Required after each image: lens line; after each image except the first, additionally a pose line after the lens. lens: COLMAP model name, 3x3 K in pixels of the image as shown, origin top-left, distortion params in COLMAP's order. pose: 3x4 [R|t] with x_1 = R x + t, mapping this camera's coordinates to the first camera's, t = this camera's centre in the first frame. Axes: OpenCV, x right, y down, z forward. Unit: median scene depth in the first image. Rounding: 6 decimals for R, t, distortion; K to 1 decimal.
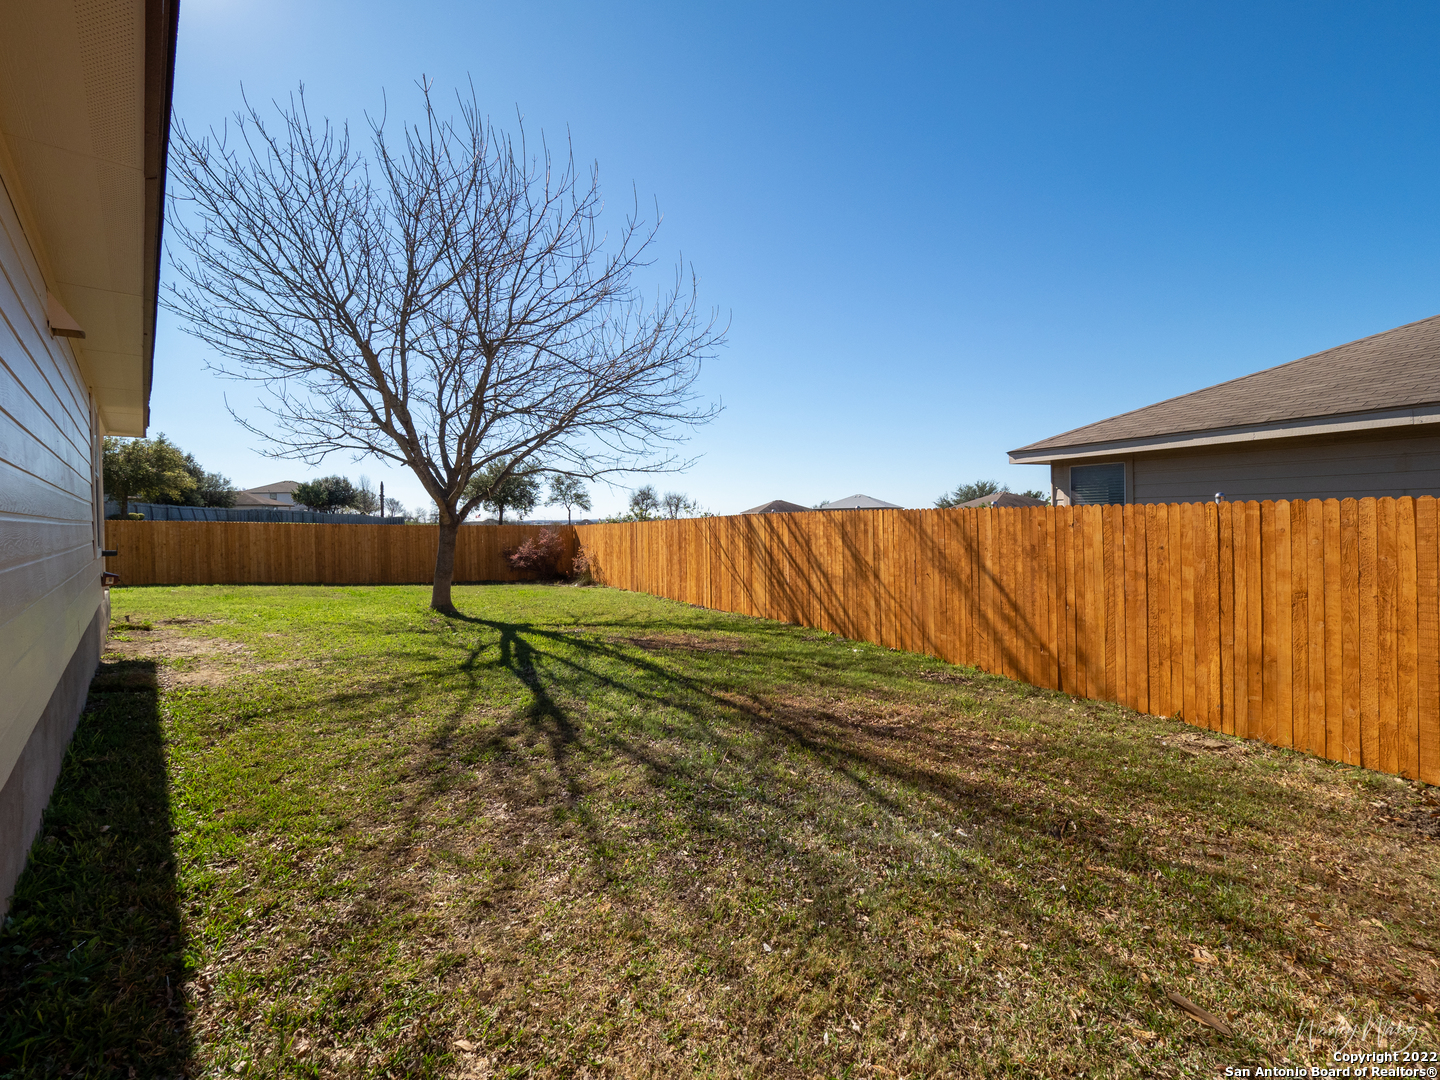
lens RADIAL K [[651.5, 0, 718.3], [0, 651.5, 532.2], [0, 0, 1]] dist [-0.004028, -0.000468]
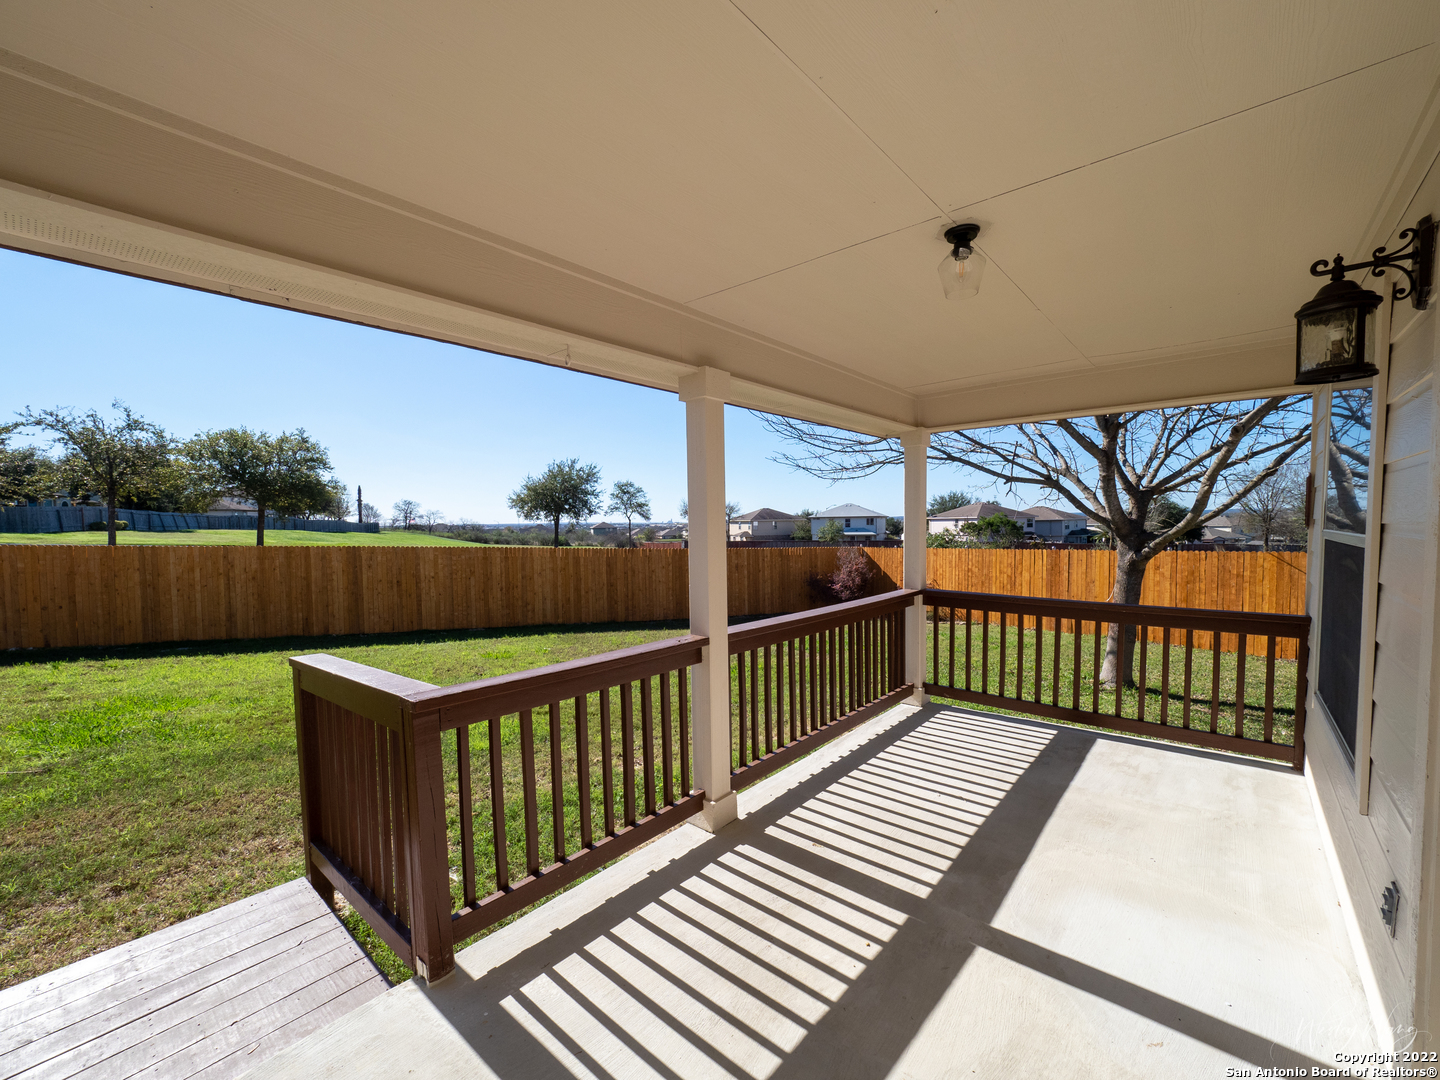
lens RADIAL K [[604.8, 0, 713.2], [0, 604.8, 554.6], [0, 0, 1]] dist [-0.015452, 0.000016]
pose [[0.989321, -0.003657, 0.145707, -0.598448], [-0.001223, 0.999442, 0.033391, -0.030170], [-0.145748, -0.033213, 0.988764, 0.244568]]
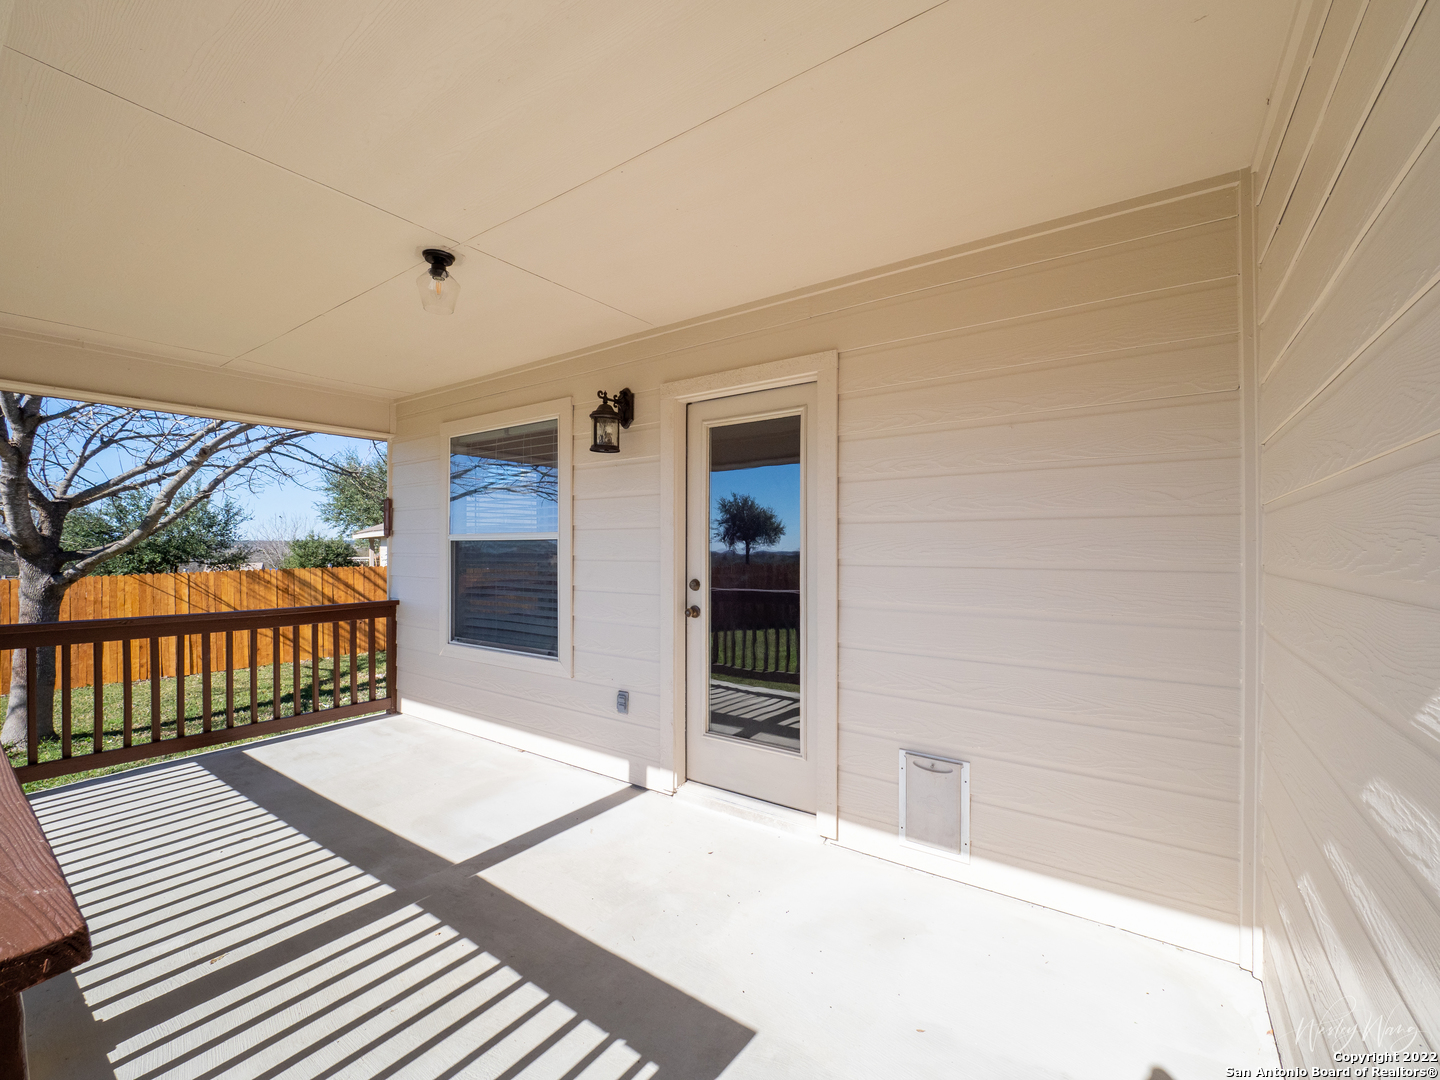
lens RADIAL K [[604.8, 0, 718.2], [0, 604.8, 539.3], [0, 0, 1]] dist [-0.015452, 0.000016]
pose [[-0.237862, 0.029395, 0.970854, -0.675452], [0.022222, 0.999445, -0.024816, -0.021583], [-0.971045, 0.015671, -0.238384, 0.325300]]
